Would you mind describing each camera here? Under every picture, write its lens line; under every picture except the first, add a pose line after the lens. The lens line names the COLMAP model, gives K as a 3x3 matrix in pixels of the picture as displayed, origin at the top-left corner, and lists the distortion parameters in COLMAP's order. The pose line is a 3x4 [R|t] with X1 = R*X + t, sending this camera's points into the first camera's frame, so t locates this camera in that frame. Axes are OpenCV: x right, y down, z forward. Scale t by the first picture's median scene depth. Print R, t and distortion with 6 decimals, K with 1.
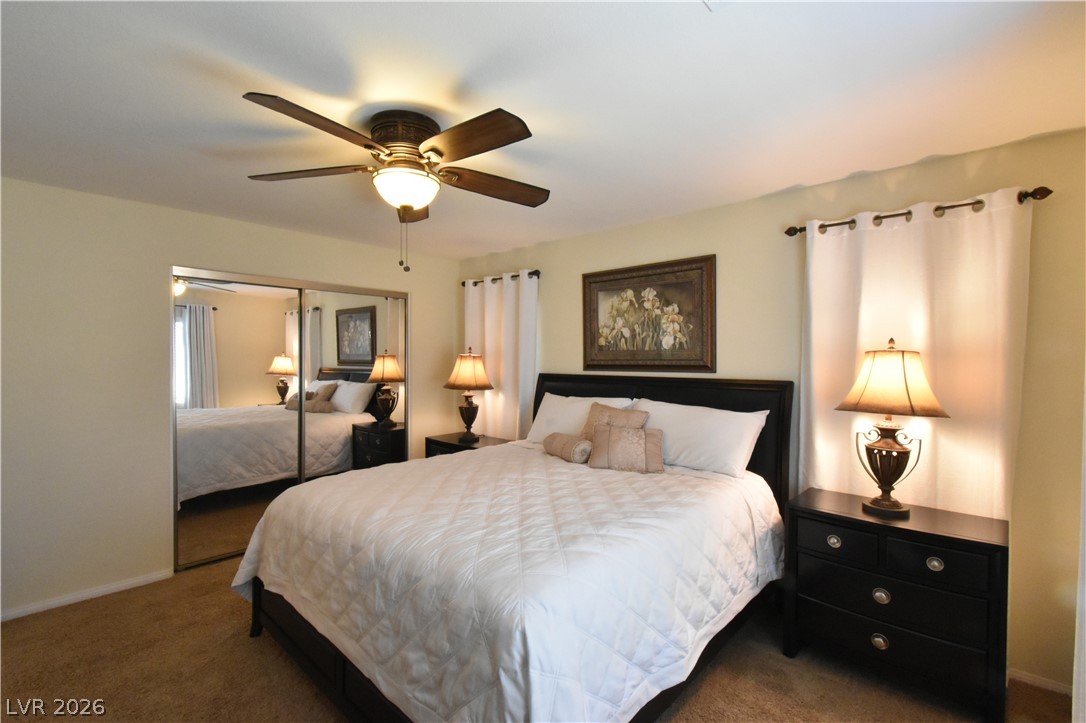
lens RADIAL K [[484.2, 0, 551.5], [0, 484.2, 362.5], [0, 0, 1]] dist [0.007148, -0.003534]
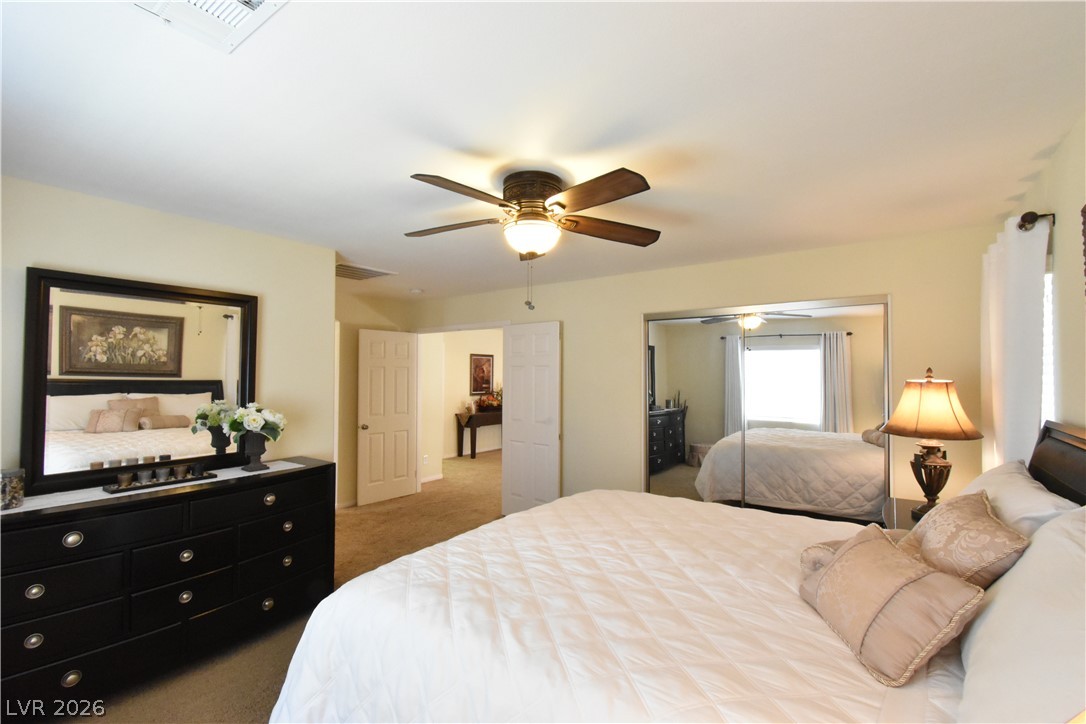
lens RADIAL K [[484.2, 0, 547.2], [0, 484.2, 366.4], [0, 0, 1]] dist [0.007148, -0.003534]
pose [[0.111763, -0.026932, -0.993370, 0.391774], [-0.013464, 0.999500, -0.028613, -0.009471], [0.993644, 0.016573, 0.111345, 0.443747]]
